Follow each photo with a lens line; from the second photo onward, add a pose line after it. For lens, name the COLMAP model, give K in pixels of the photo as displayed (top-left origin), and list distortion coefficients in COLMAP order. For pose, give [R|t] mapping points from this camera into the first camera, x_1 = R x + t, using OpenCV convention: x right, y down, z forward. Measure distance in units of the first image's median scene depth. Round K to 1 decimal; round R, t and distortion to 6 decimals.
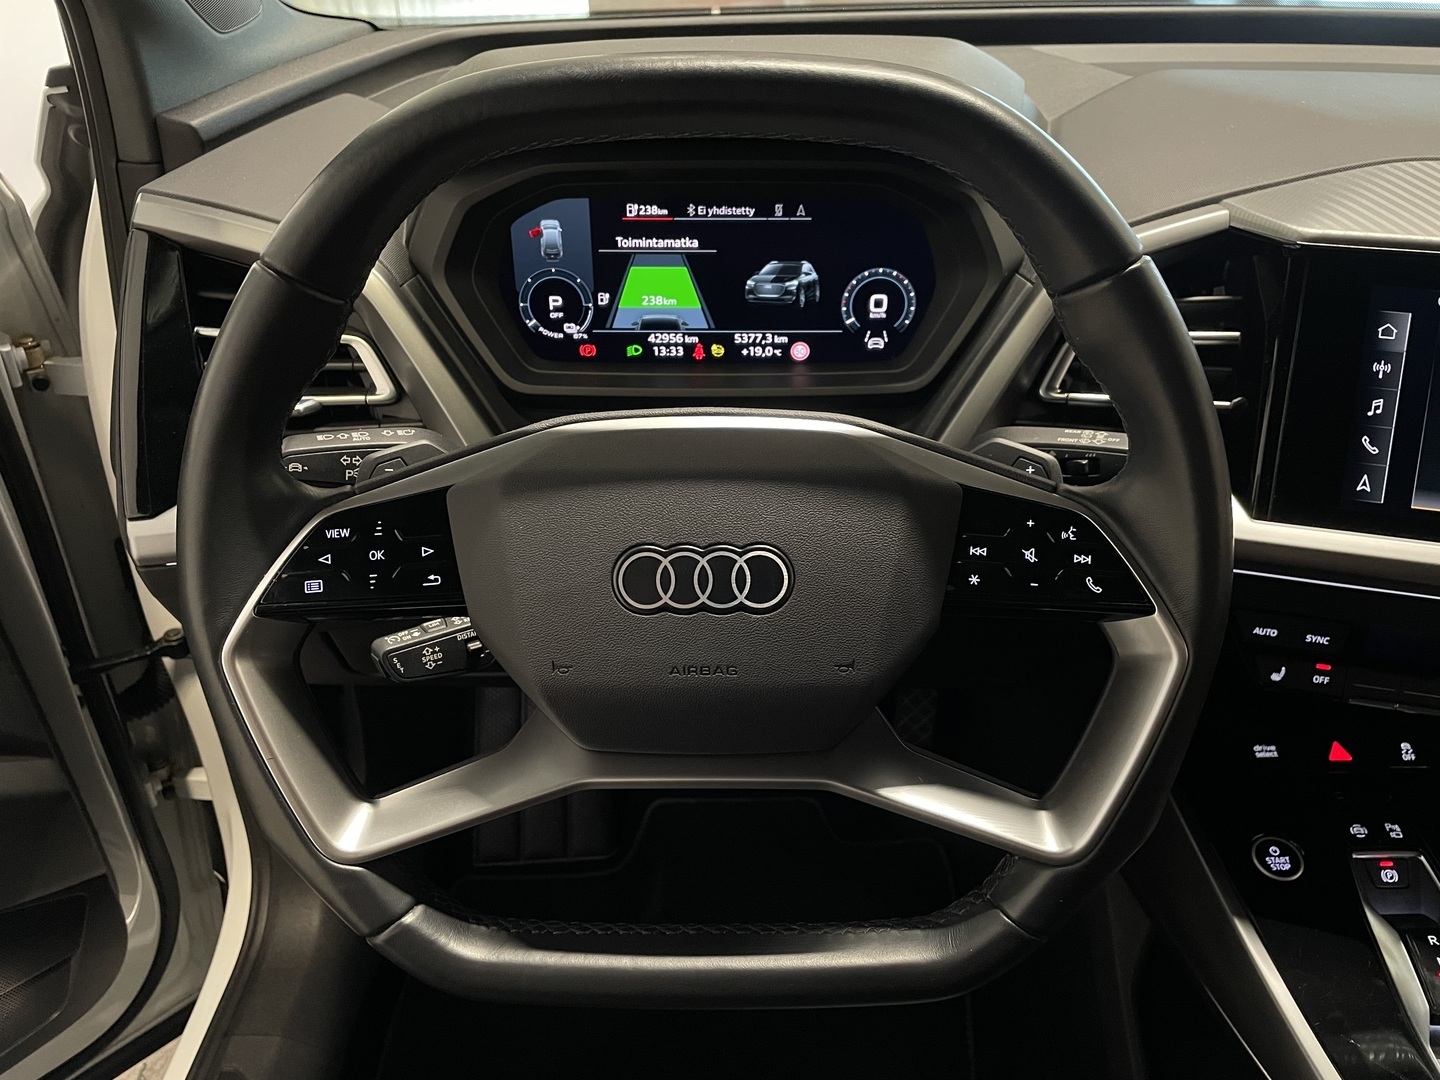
lens RADIAL K [[1086.1, 0, 720.7], [0, 1086.1, 526.1], [0, 0, 1]] dist [0.065118, -0.095536]
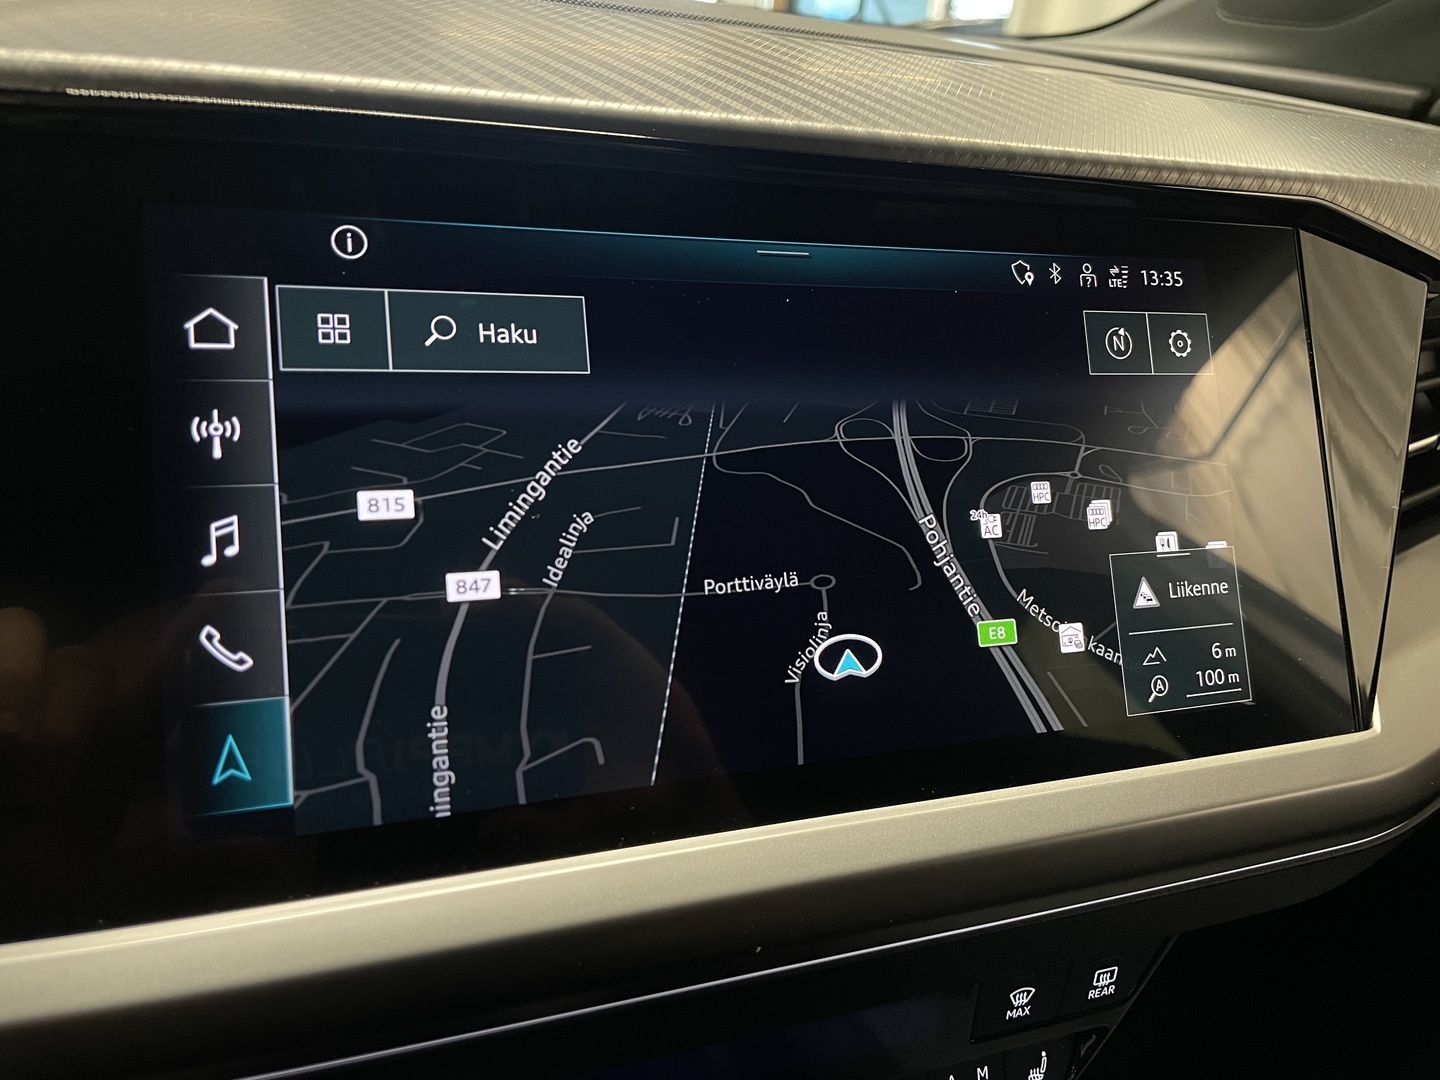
lens RADIAL K [[1086.1, 0, 720.4], [0, 1086.1, 525.9], [0, 0, 1]] dist [0.065118, -0.095536]
pose [[0.819401, -0.143764, 0.554900, 0.477587], [0.206969, 0.976937, -0.052517, -0.054776], [-0.534552, 0.157879, 0.830258, 0.556525]]
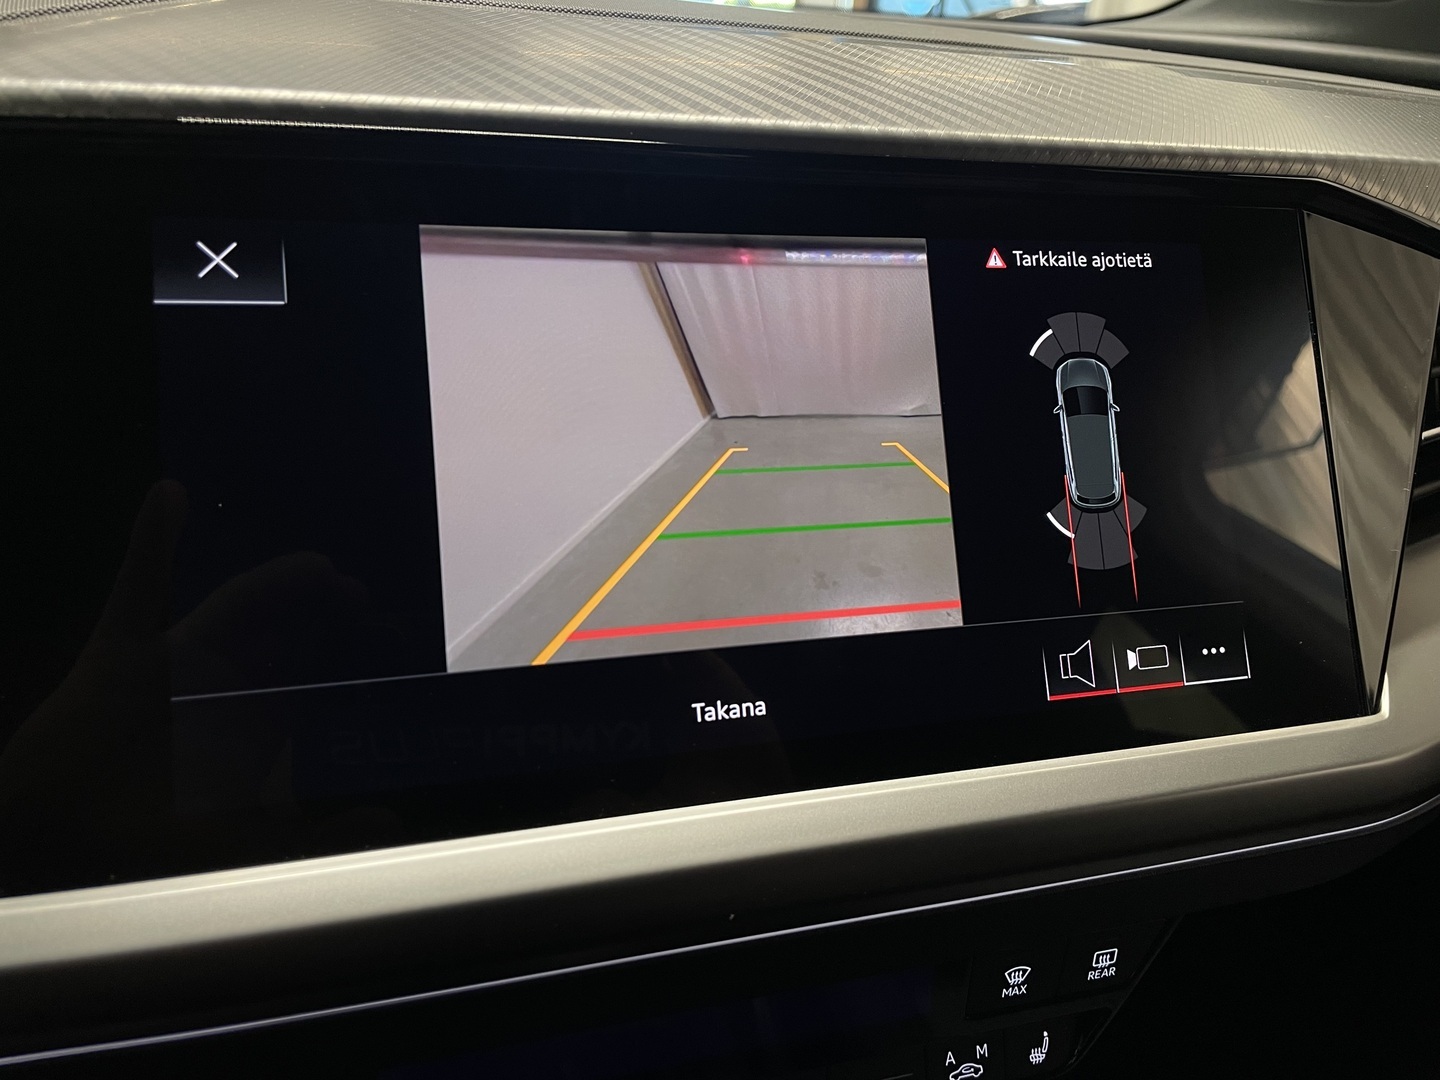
lens RADIAL K [[1086.1, 0, 727.9], [0, 1086.1, 522.0], [0, 0, 1]] dist [0.065118, -0.095536]
pose [[0.855822, -0.150122, 0.495008, 0.500089], [0.210417, 0.975242, -0.068028, -0.042501], [-0.472540, 0.162378, 0.866221, 0.526431]]
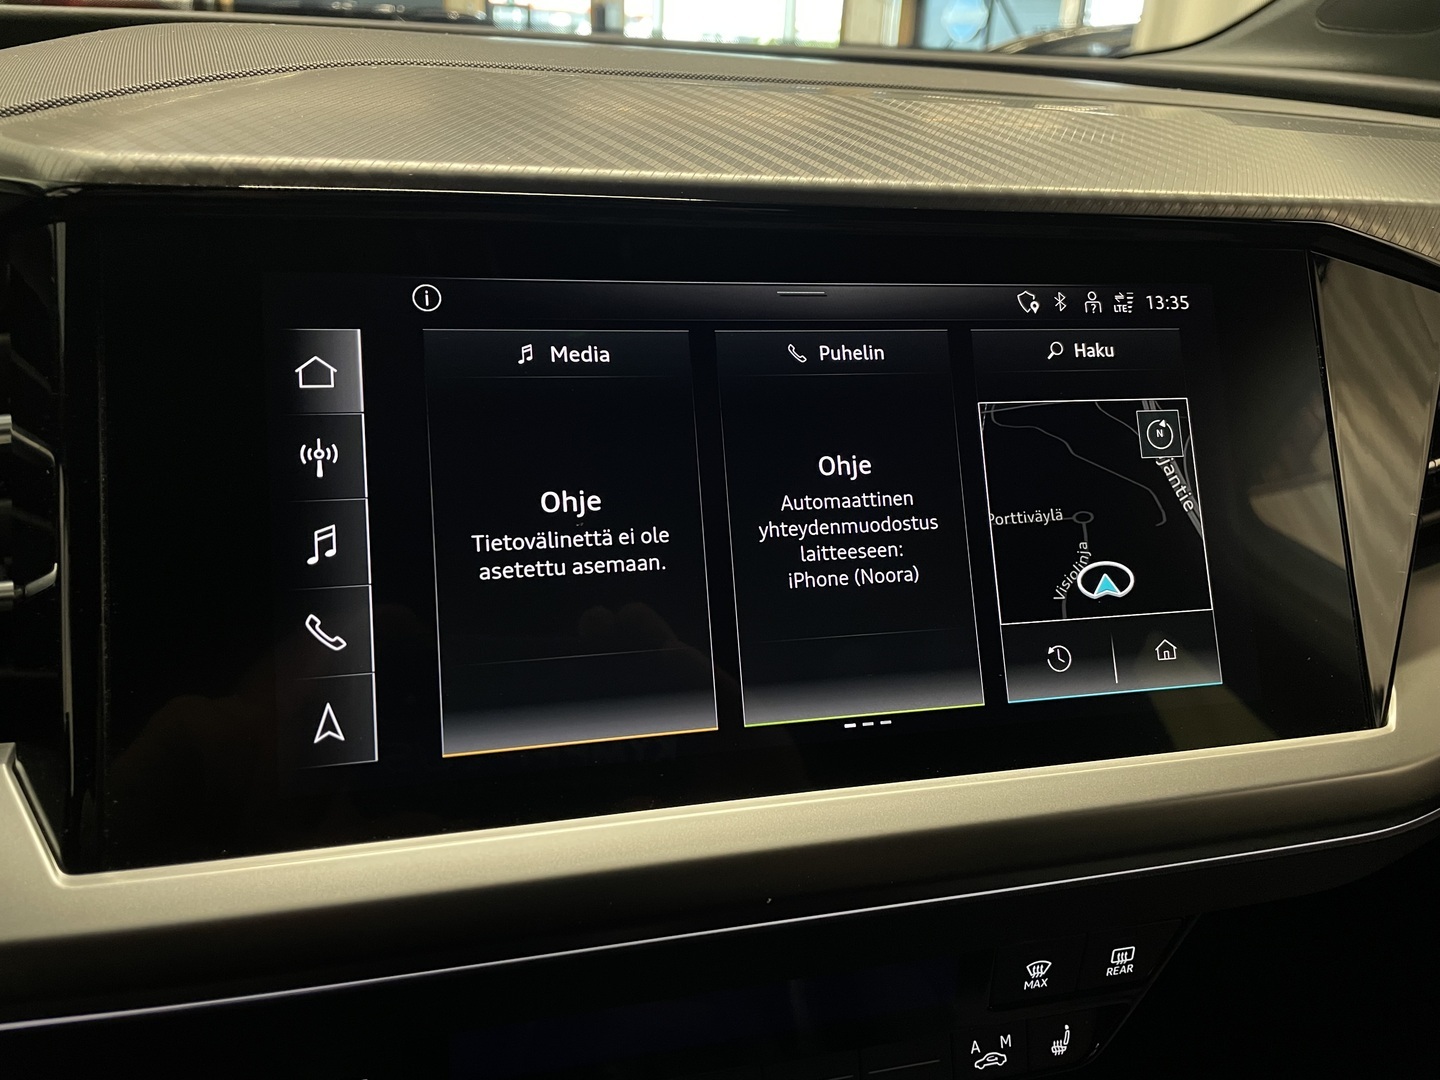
lens RADIAL K [[1086.1, 0, 723.2], [0, 1086.1, 525.5], [0, 0, 1]] dist [0.065118, -0.095536]
pose [[0.877716, -0.138300, 0.458789, 0.482306], [0.202926, 0.974631, -0.094421, -0.038439], [-0.434091, 0.175975, 0.883514, 0.492388]]
